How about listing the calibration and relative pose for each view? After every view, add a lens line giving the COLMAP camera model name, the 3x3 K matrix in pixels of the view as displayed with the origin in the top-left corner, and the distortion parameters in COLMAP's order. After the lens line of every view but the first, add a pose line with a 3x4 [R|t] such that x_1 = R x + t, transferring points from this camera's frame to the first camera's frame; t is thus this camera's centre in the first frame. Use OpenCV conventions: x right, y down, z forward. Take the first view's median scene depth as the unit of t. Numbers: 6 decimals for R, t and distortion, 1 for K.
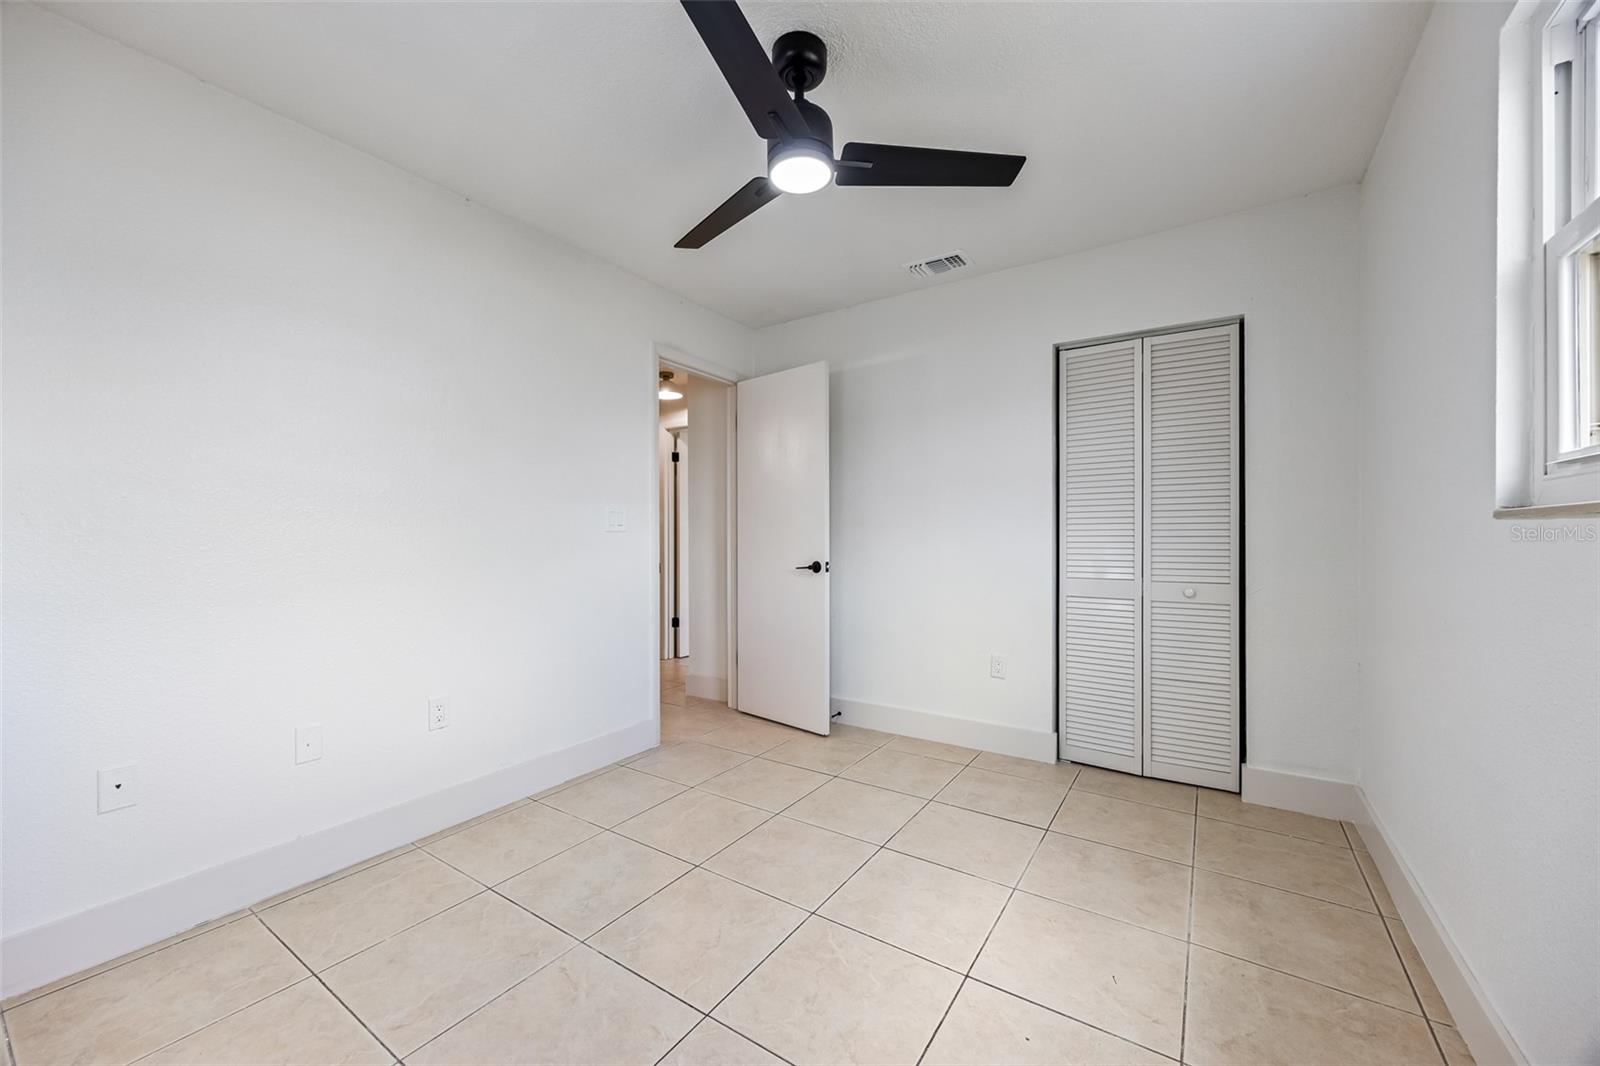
lens RADIAL K [[618.3, 0, 796.2], [0, 618.3, 535.2], [0, 0, 1]] dist [0.002180, 0.000026]
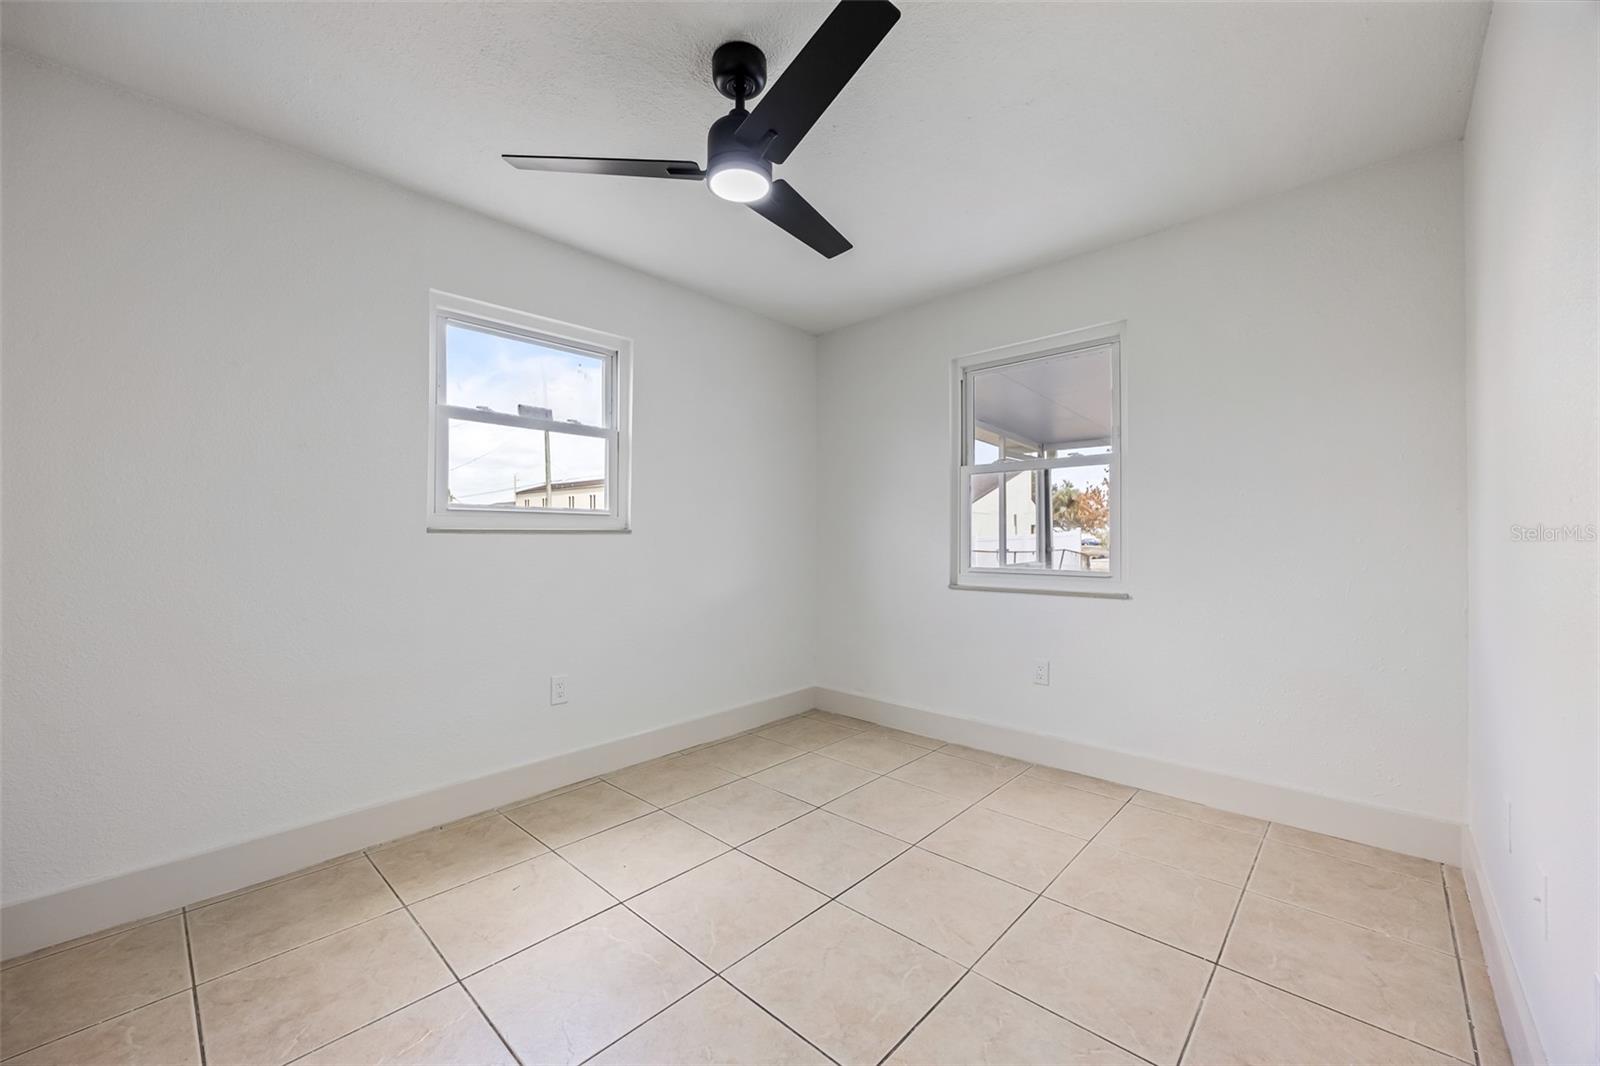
lens RADIAL K [[618.3, 0, 798.0], [0, 618.3, 535.3], [0, 0, 1]] dist [0.002180, 0.000026]
pose [[-0.987572, 0.007715, 0.156978, -0.243706], [0.006545, 0.999947, -0.007967, 0.003667], [-0.157031, -0.006841, -0.987570, 1.994542]]
